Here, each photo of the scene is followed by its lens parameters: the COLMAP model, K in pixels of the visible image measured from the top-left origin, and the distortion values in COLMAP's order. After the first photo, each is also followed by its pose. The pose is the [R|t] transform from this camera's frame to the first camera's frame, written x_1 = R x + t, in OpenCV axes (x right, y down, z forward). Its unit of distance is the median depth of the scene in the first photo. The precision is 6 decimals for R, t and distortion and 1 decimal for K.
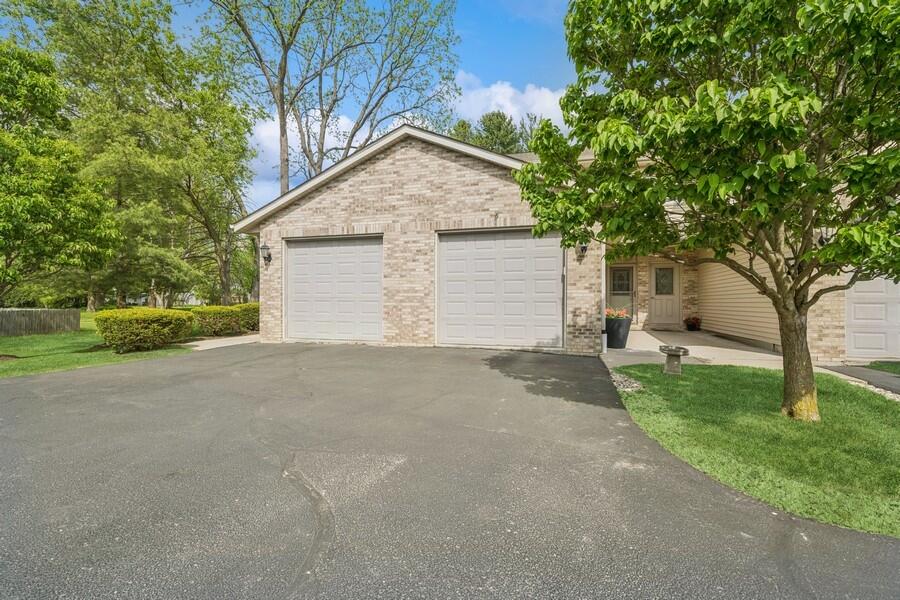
lens RADIAL K [[391.6, 0, 445.2], [0, 391.6, 297.4], [0, 0, 1]] dist [-0.019022, 0.000083]
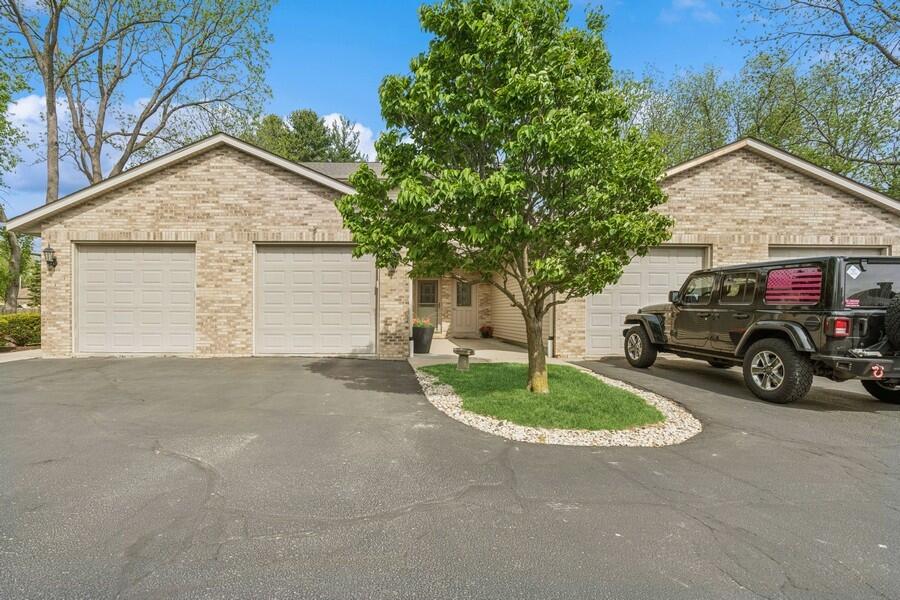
lens RADIAL K [[403.9, 0, 449.1], [0, 403.9, 319.5], [0, 0, 1]] dist [-0.001603, 0.000047]
pose [[0.889721, -0.009622, 0.456403, -0.056745], [-0.002986, 0.999634, 0.026895, 0.000883], [-0.456494, -0.025292, 0.889367, -0.173908]]
